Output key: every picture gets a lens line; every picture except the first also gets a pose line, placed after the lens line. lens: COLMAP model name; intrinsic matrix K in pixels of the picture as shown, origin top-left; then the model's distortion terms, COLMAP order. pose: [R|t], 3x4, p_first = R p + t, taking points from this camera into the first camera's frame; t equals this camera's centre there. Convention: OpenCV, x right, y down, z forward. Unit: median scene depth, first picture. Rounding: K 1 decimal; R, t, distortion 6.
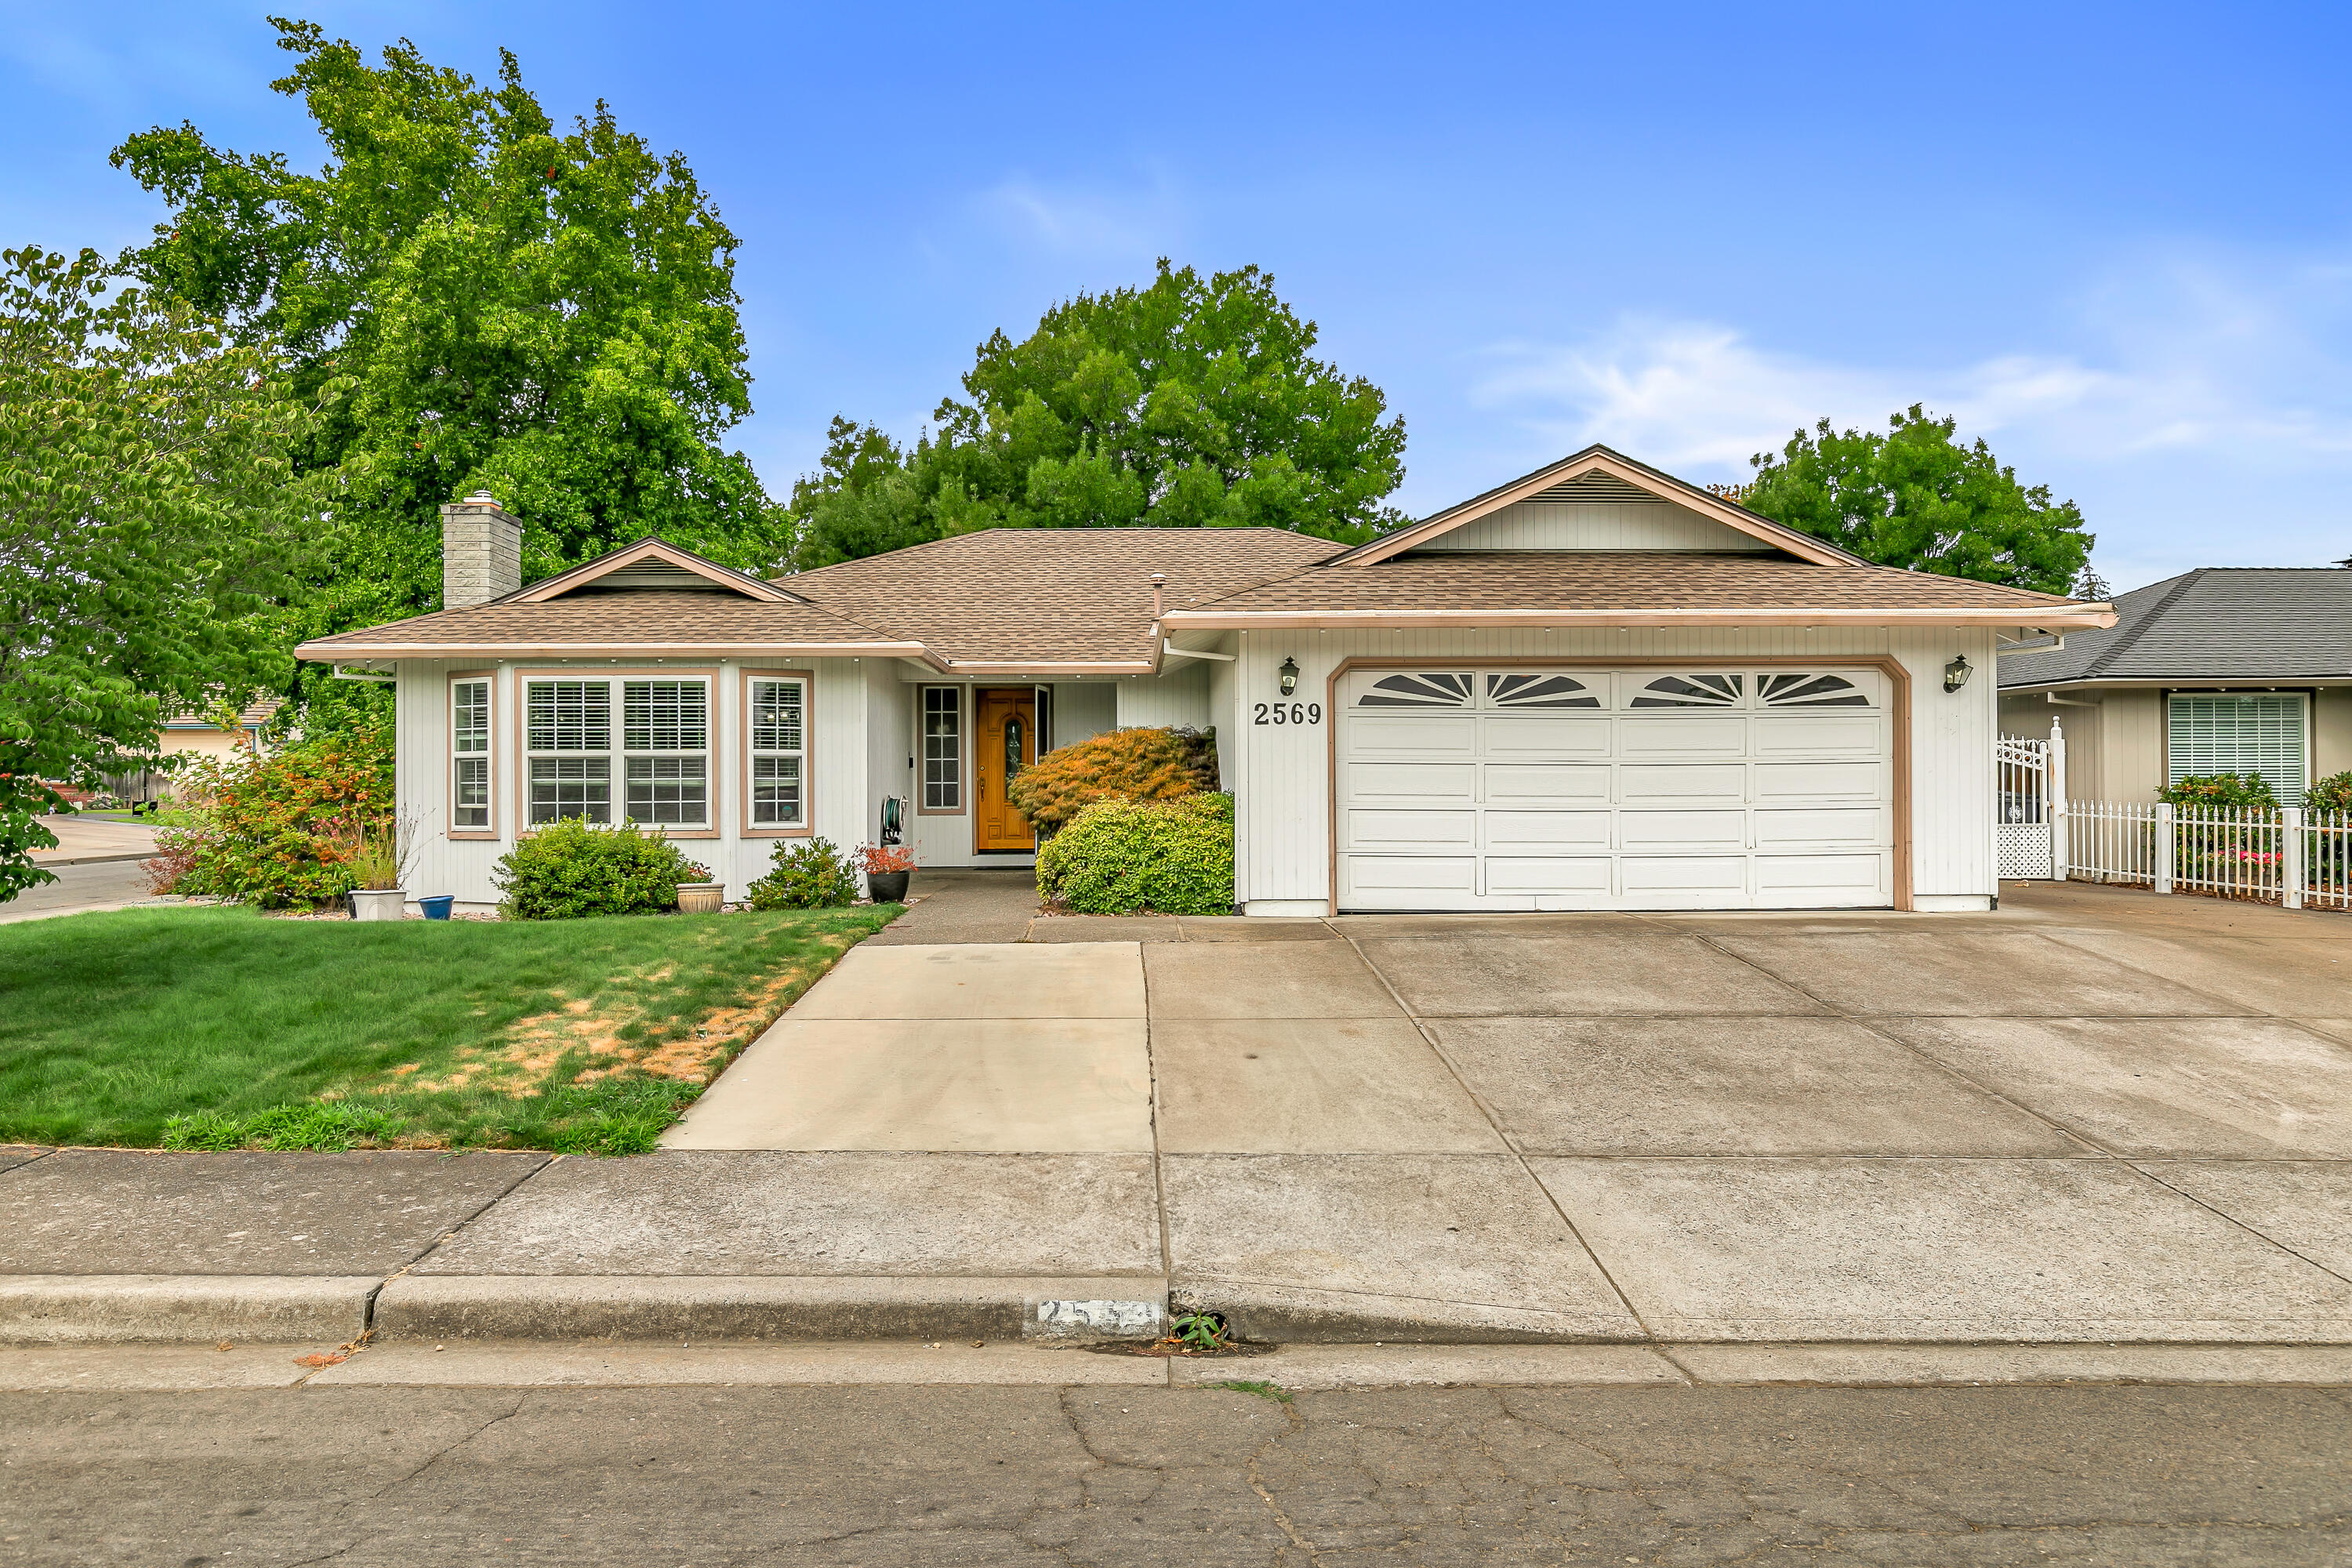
lens RADIAL K [[1561.8, 0, 1159.8], [0, 1561.8, 784.6], [0, 0, 1]] dist [0.011624, -0.014559]
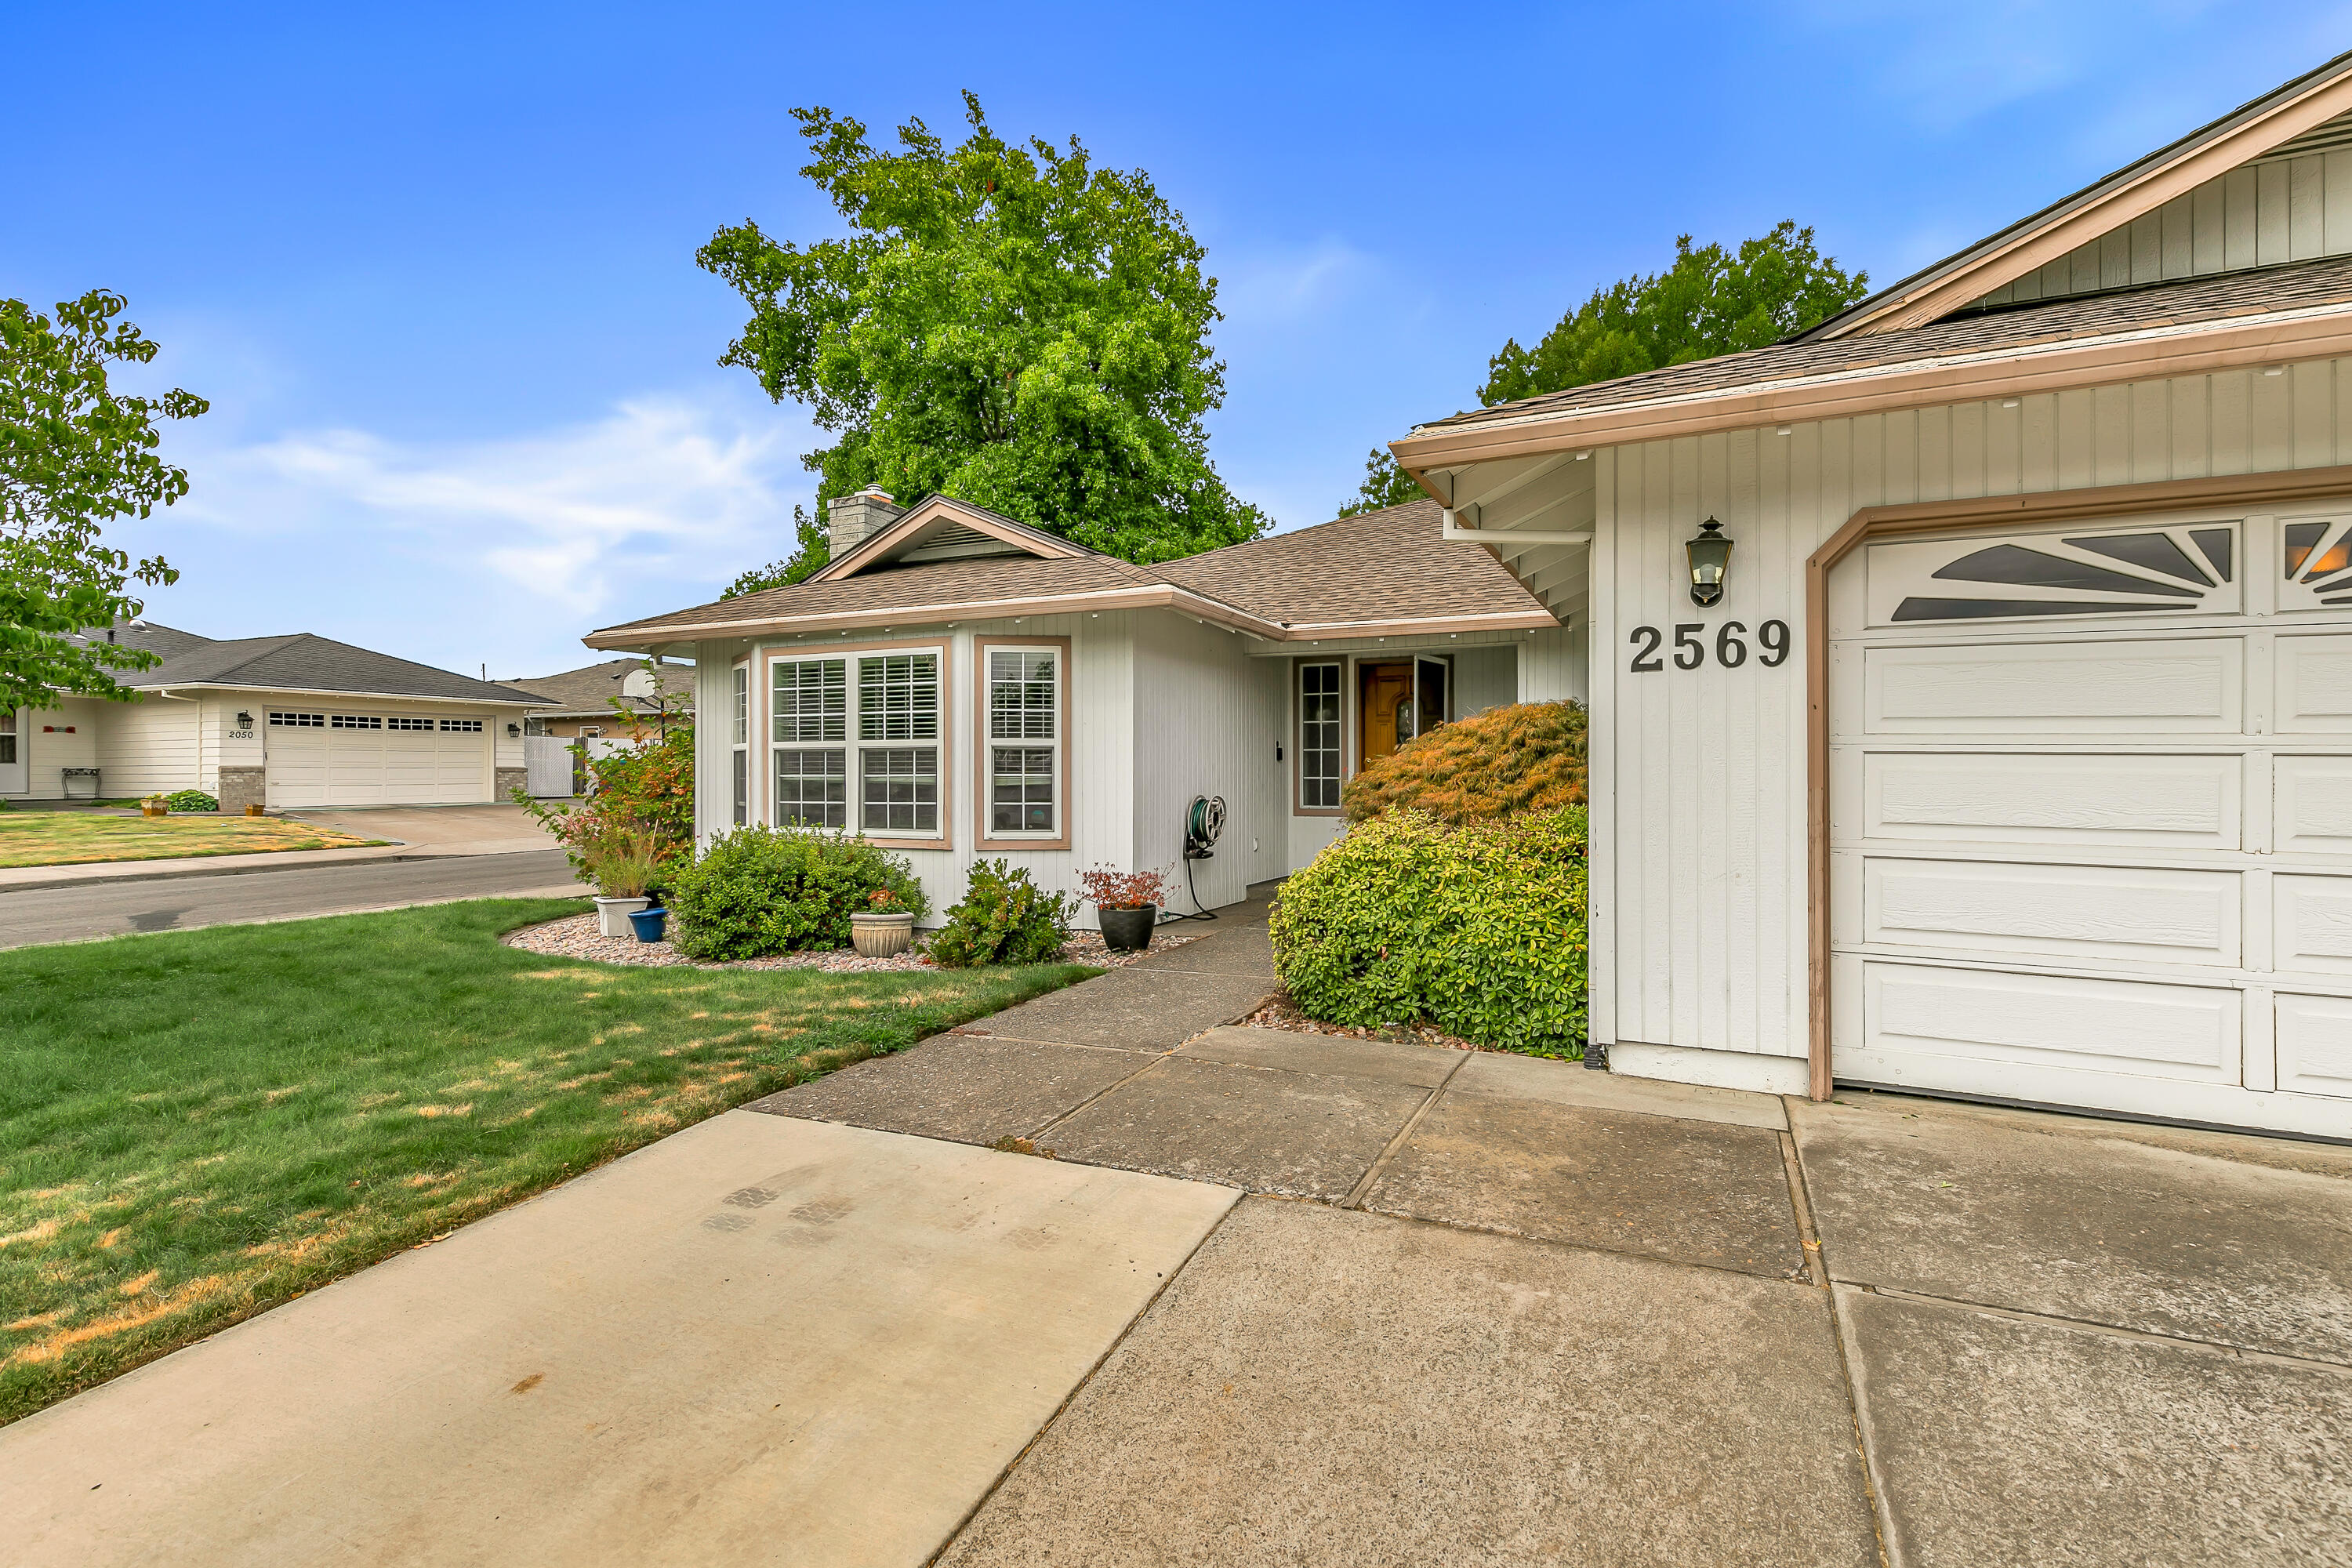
lens RADIAL K [[1072.4, 0, 1208.0], [0, 1072.4, 768.3], [0, 0, 1]] dist [0.008120, -0.000828]
pose [[0.894983, 0.001798, -0.446097, 0.078152], [-0.001588, 0.999998, 0.000845, -0.008000], [0.446098, -0.000048, 0.894984, 0.556935]]
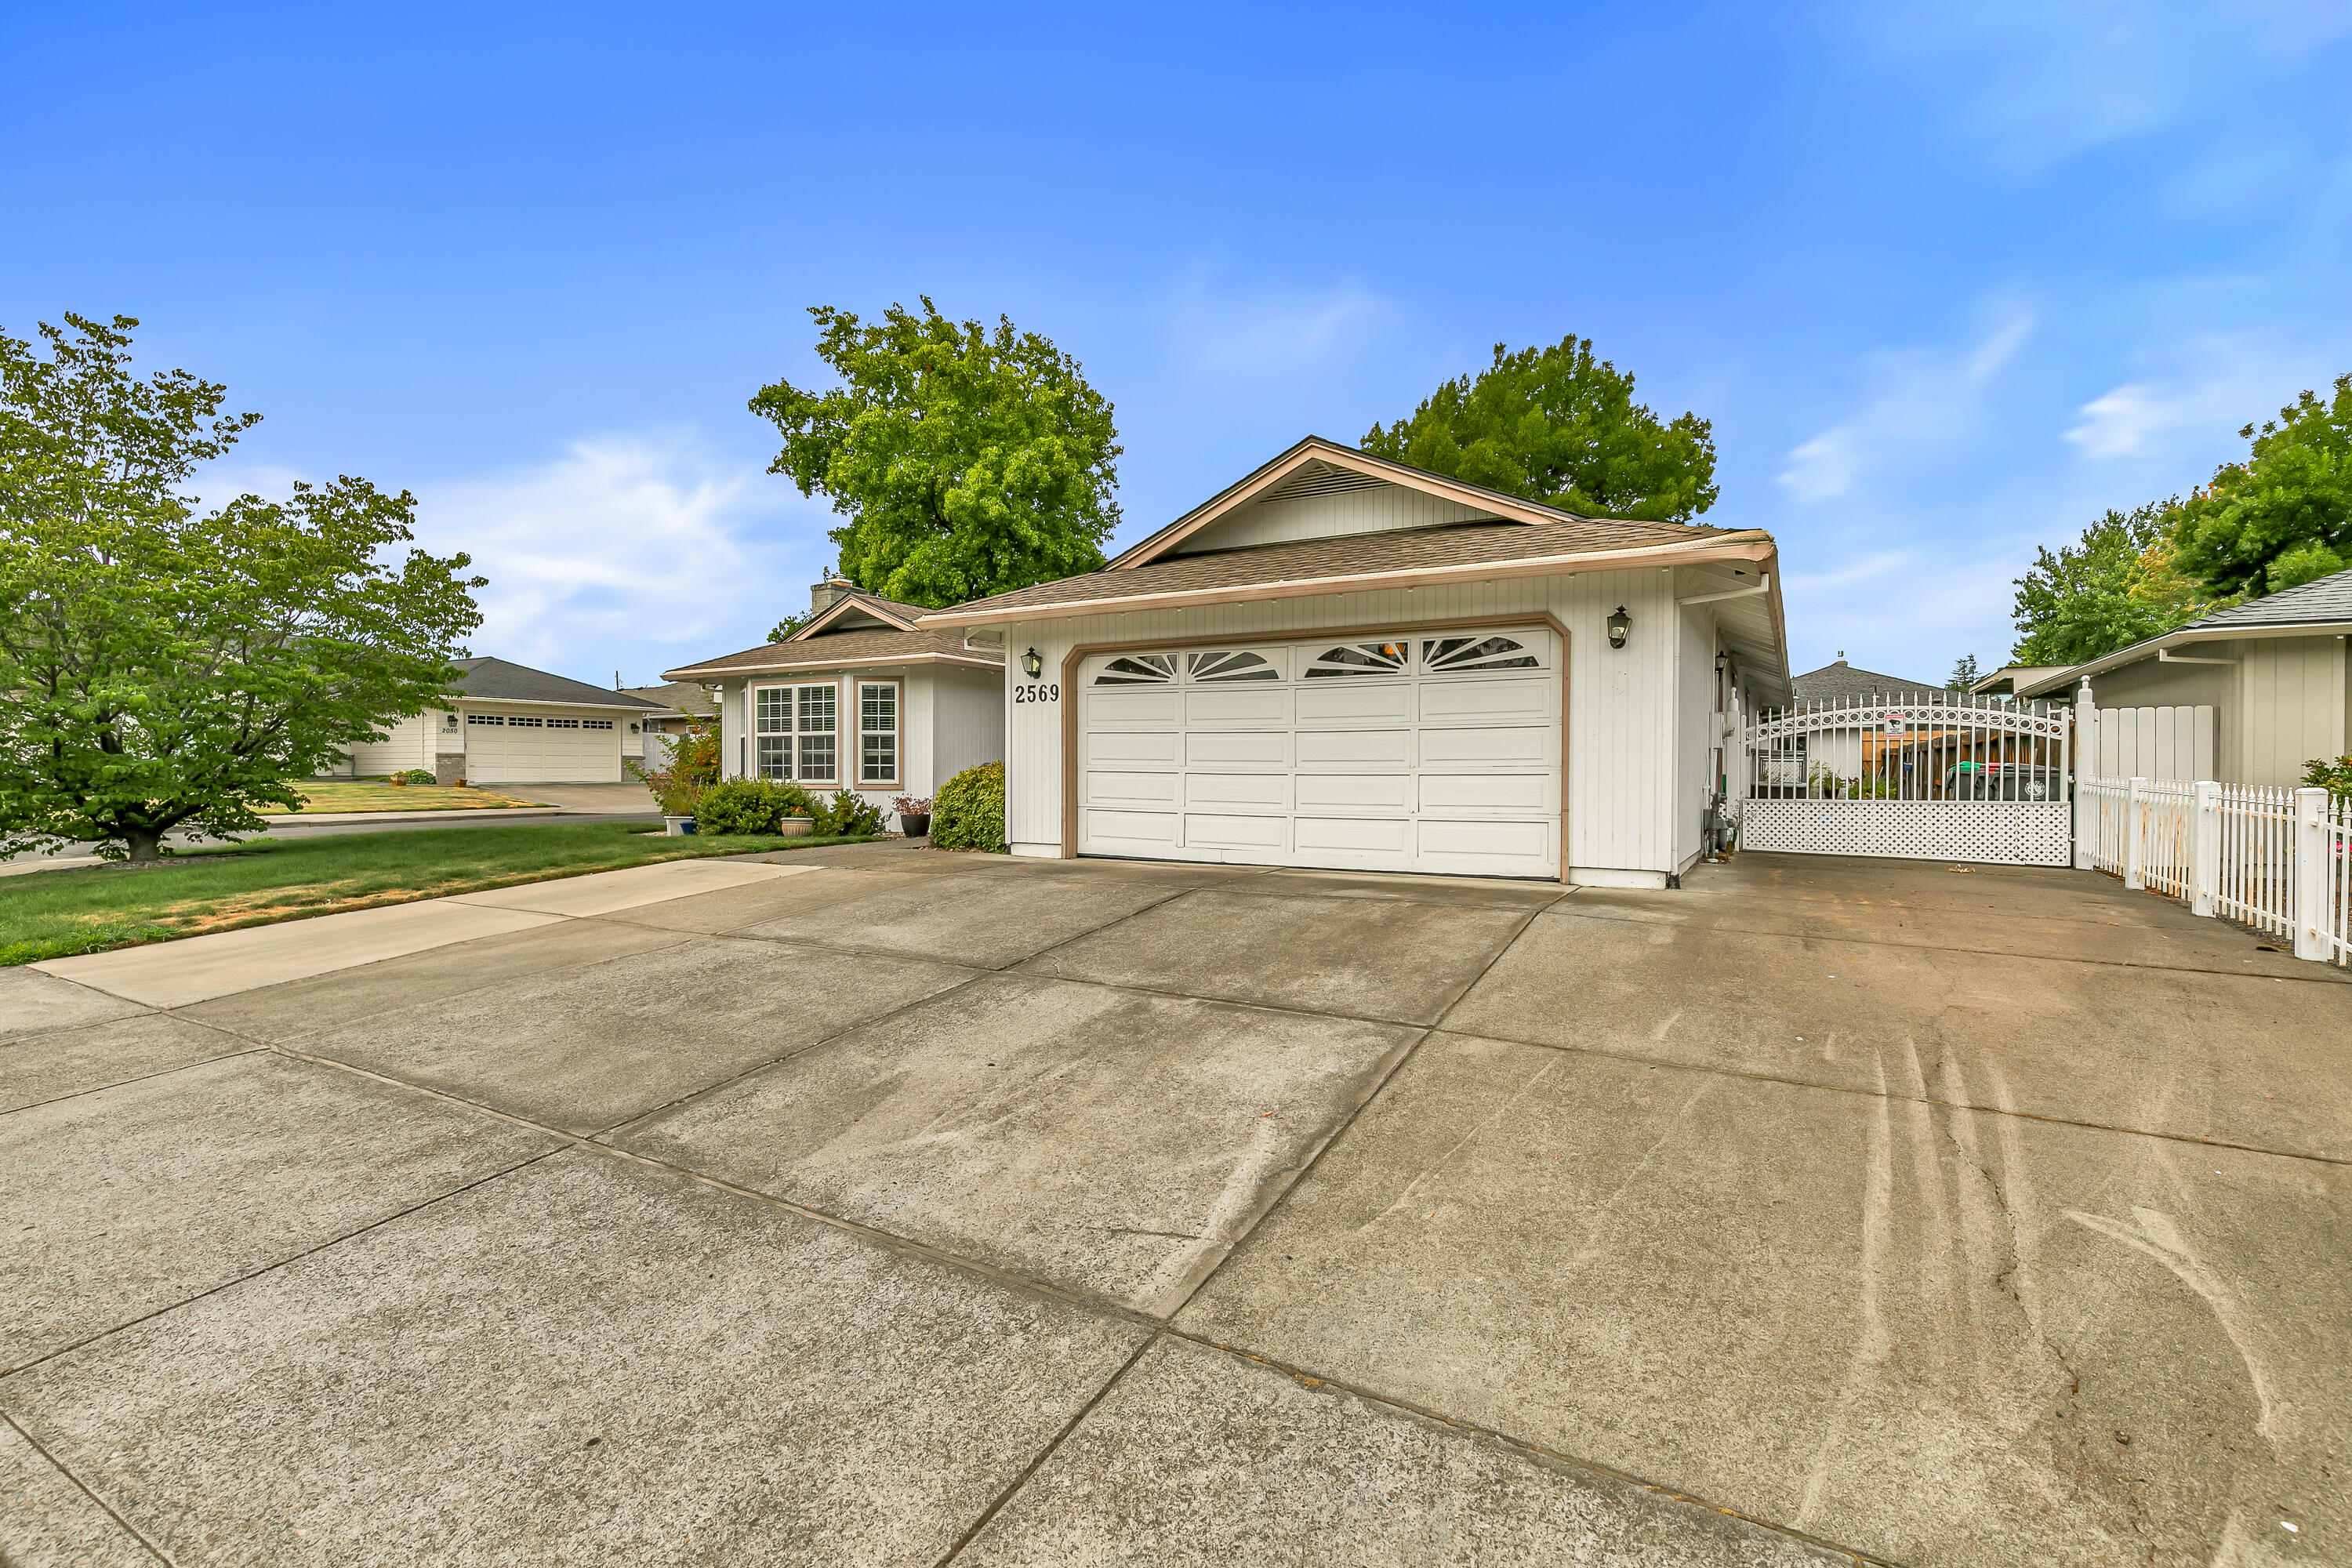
lens RADIAL K [[1072.4, 0, 1209.2], [0, 1072.4, 778.4], [0, 0, 1]] dist [0.008120, -0.000828]
pose [[0.851459, 0.010733, -0.524311, 0.549922], [-0.007323, 0.999936, 0.008578, 0.011677], [0.524369, -0.003464, 0.851484, 0.299332]]
